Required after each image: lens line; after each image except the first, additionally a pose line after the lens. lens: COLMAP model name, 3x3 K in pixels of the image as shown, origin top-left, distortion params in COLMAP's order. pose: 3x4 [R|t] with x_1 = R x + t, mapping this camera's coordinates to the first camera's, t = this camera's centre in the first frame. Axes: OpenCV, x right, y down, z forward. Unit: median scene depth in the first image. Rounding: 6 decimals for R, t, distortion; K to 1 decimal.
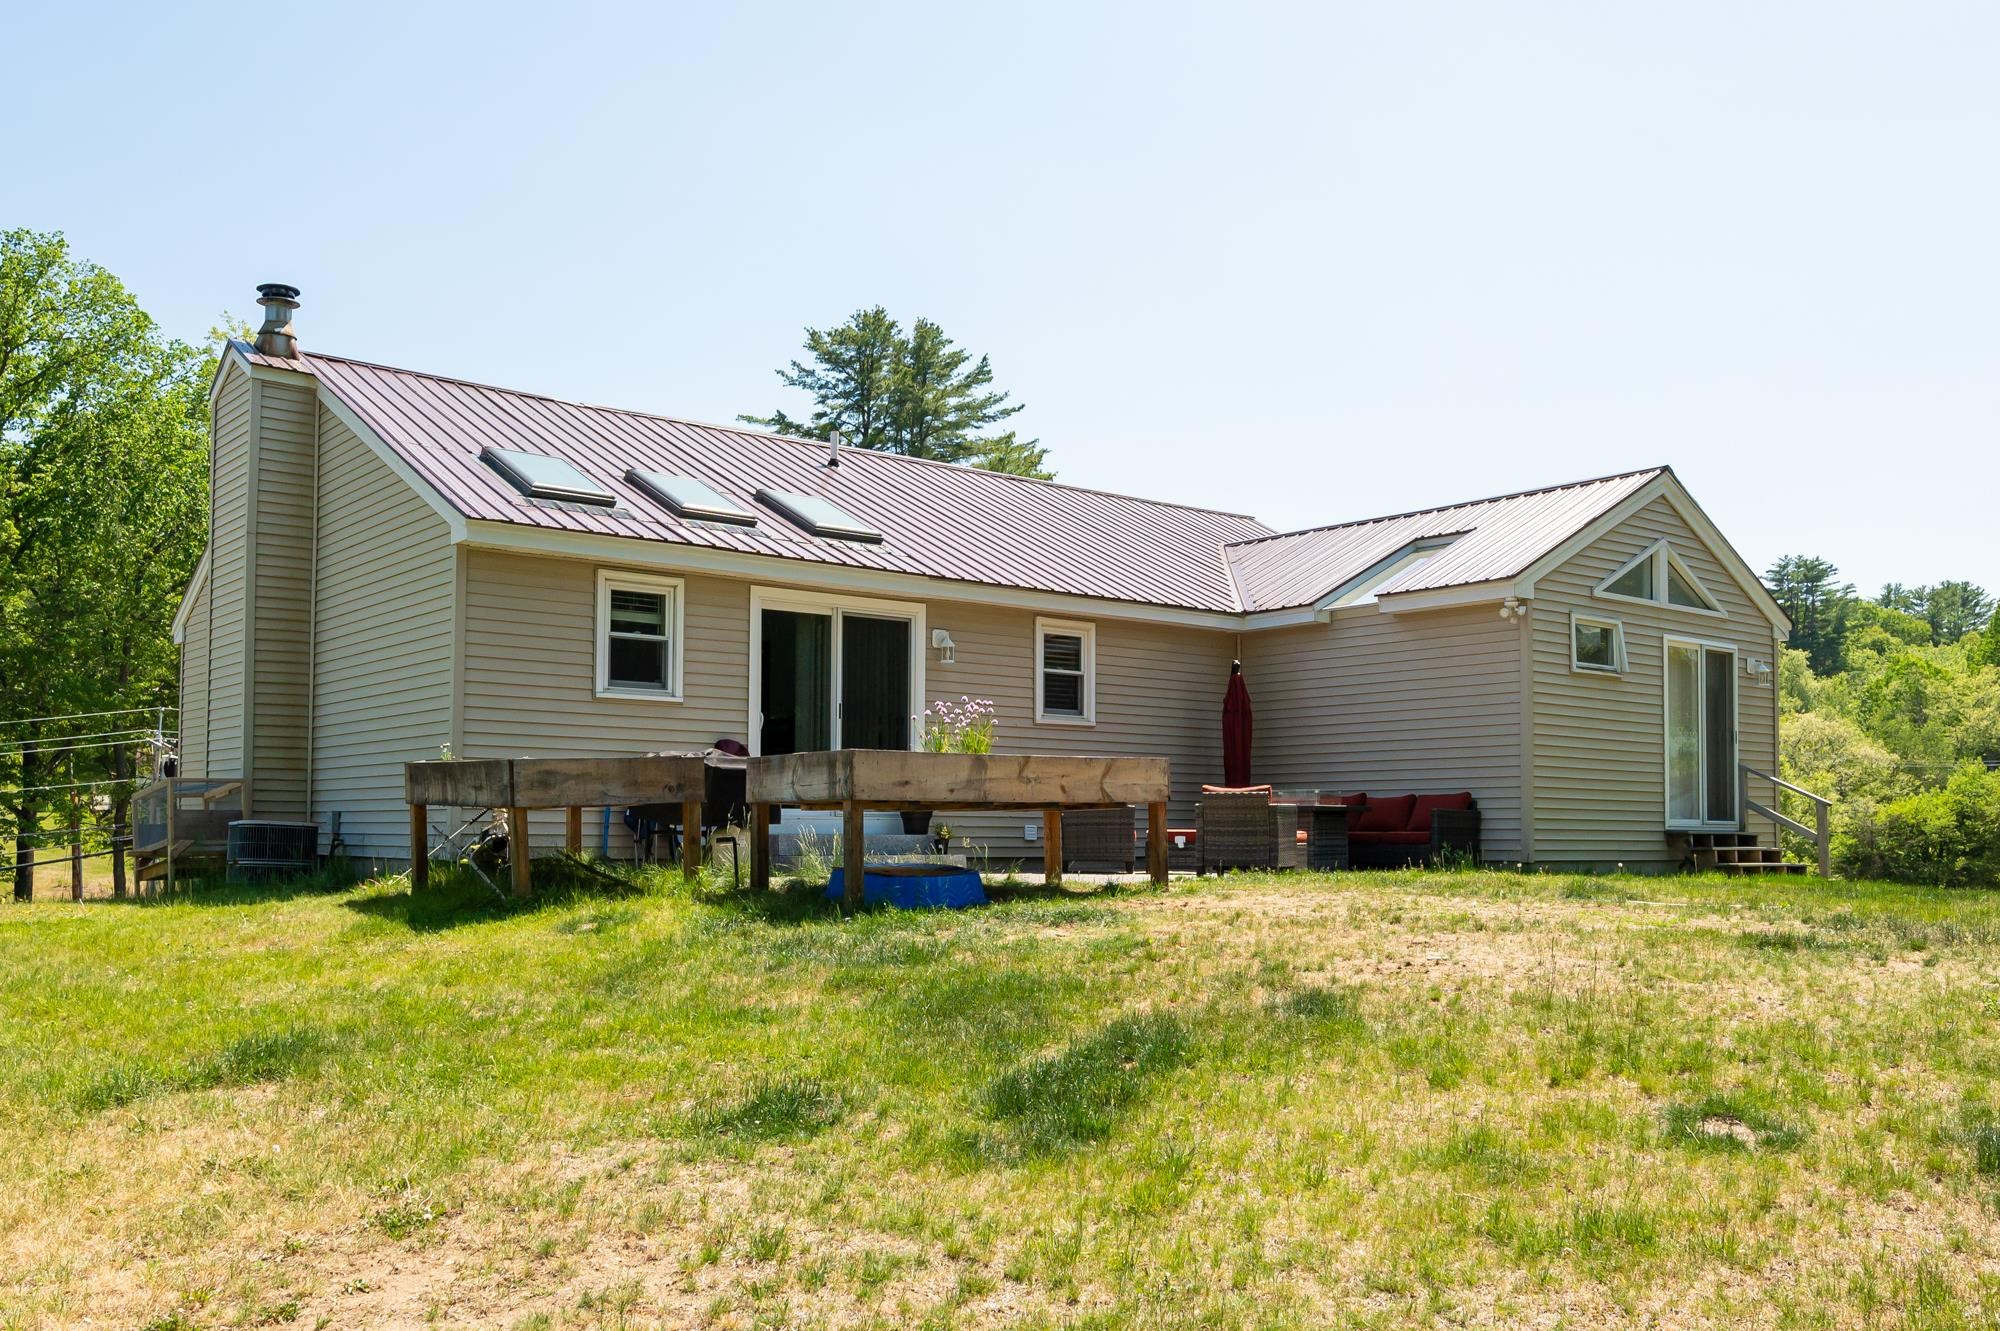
lens RADIAL K [[1701.3, 0, 1000.3], [0, 1701.3, 668.0], [0, 0, 1]] dist [-0.003252, 0.000289]
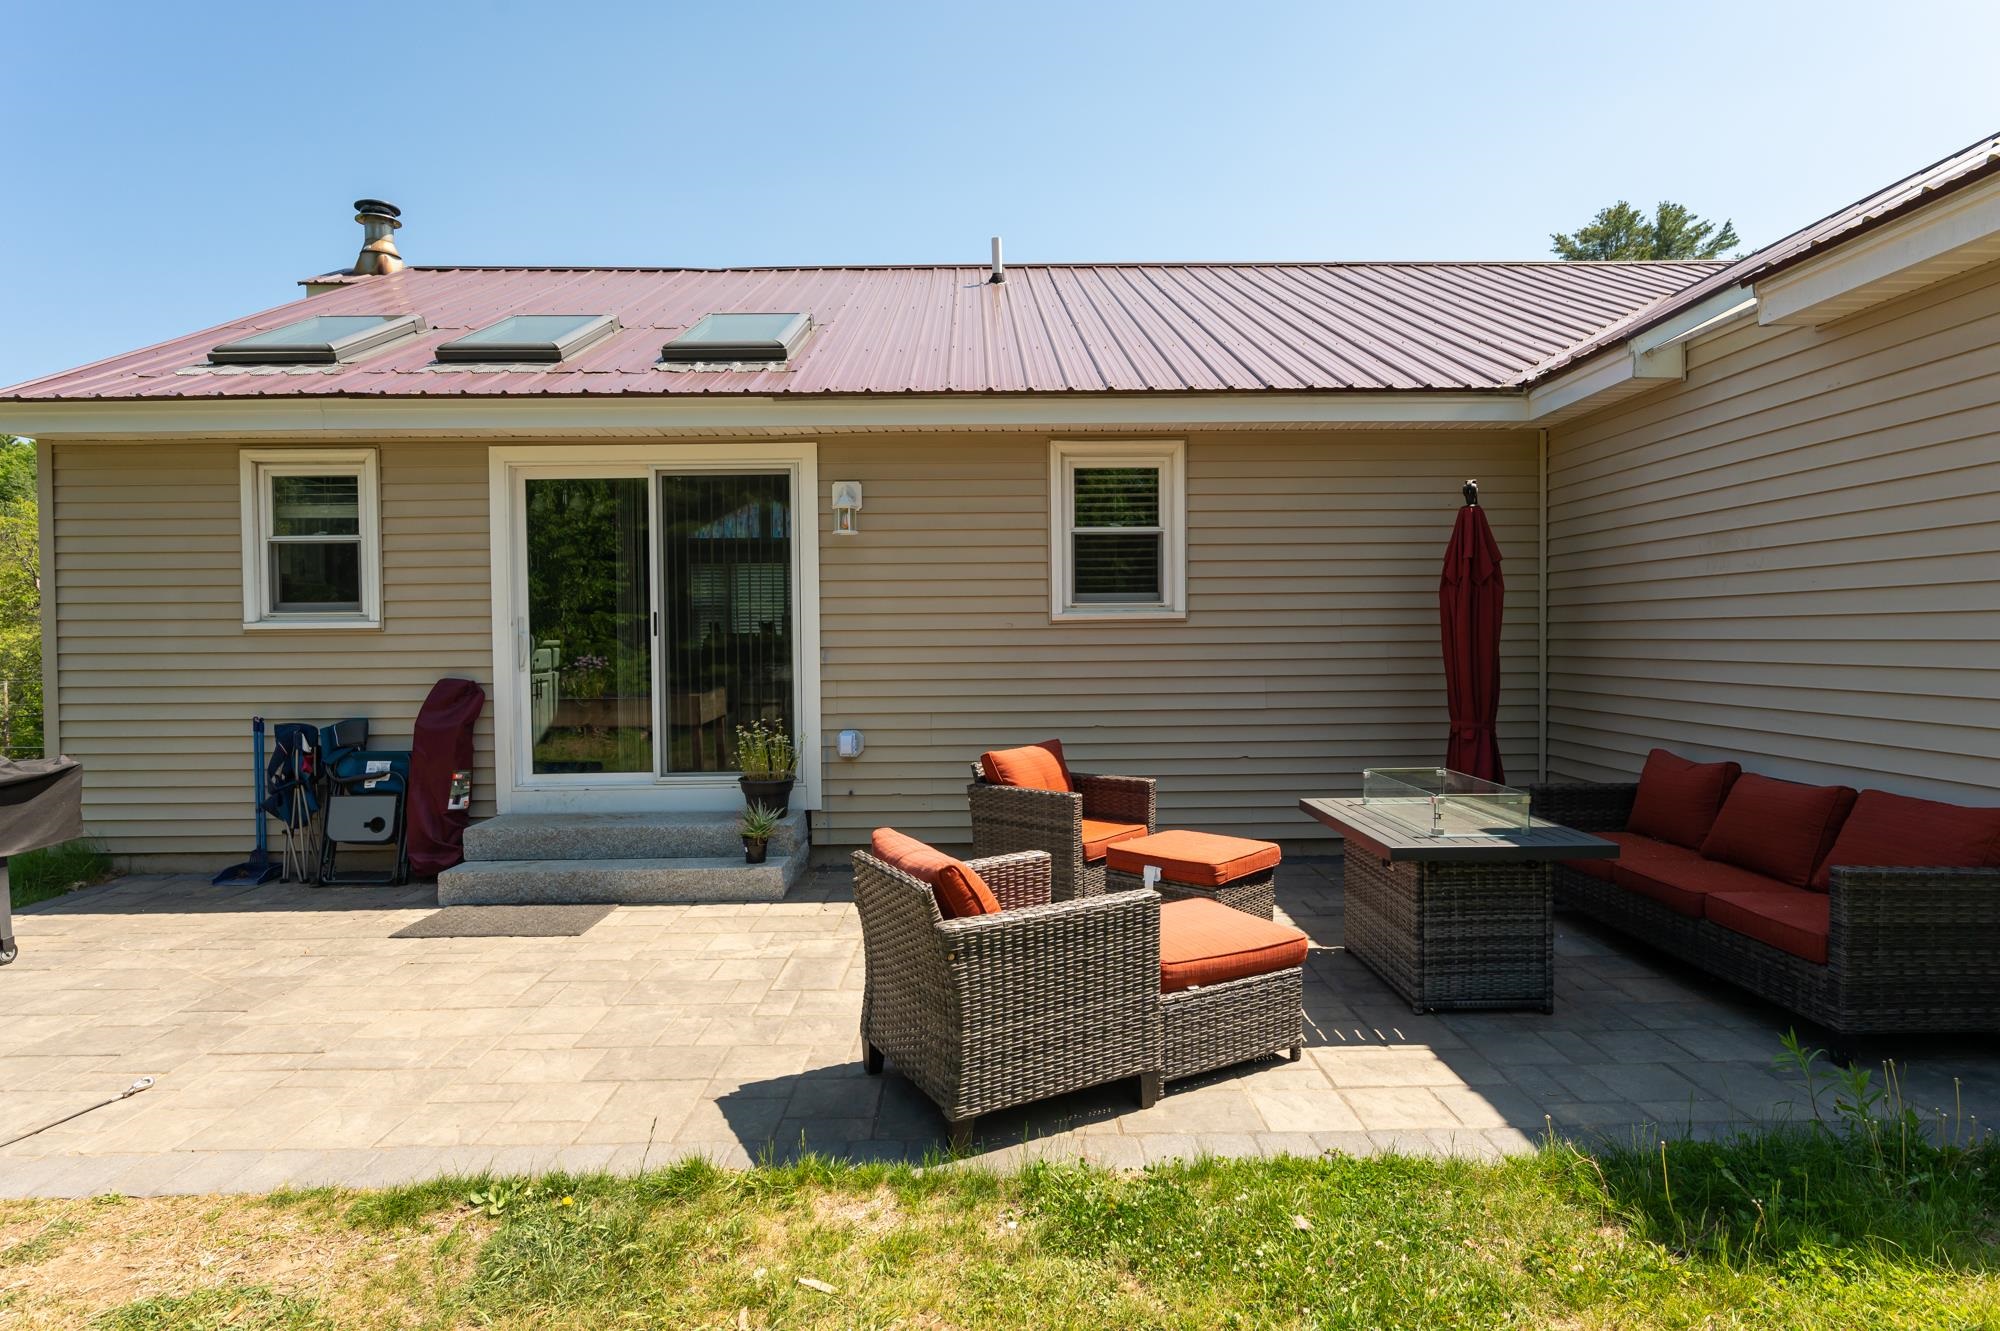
lens RADIAL K [[1051.4, 0, 1002.6], [0, 1051.4, 652.7], [0, 0, 1]] dist [-0.002788, -0.000486]
pose [[0.784807, -0.001973, -0.619736, 0.231564], [0.074404, 0.993062, 0.091061, 0.008335], [0.615257, -0.117576, 0.779509, 0.677419]]
